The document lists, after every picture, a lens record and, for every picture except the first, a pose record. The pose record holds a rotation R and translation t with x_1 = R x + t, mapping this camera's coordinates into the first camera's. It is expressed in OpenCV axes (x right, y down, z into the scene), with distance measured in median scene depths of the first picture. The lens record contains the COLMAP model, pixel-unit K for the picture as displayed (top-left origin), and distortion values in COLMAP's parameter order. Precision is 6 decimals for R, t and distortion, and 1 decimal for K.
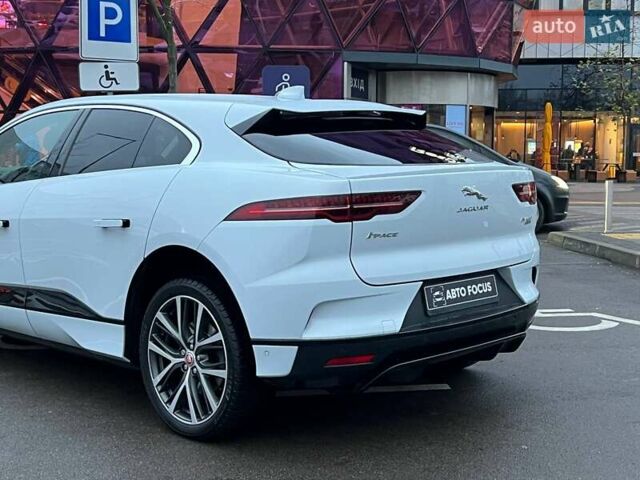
lens RADIAL K [[925.0, 0, 320.0], [0, 925.0, 240.0], [0, 0, 1]] dist [0.162985, -0.584781]
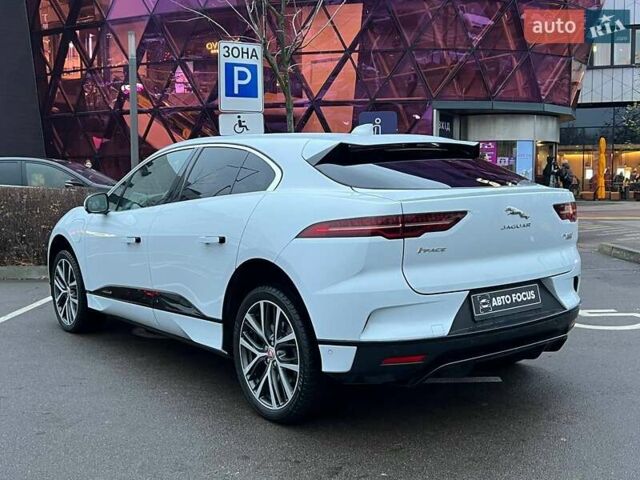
lens RADIAL K [[705.1, 0, 320.0], [0, 705.1, 240.0], [0, 0, 1]] dist [0.132859, -0.379407]
pose [[0.990360, -0.003336, -0.138474, 0.044382], [0.001777, 0.999934, -0.011387, -0.006900], [0.138502, 0.011032, 0.990301, 0.100422]]
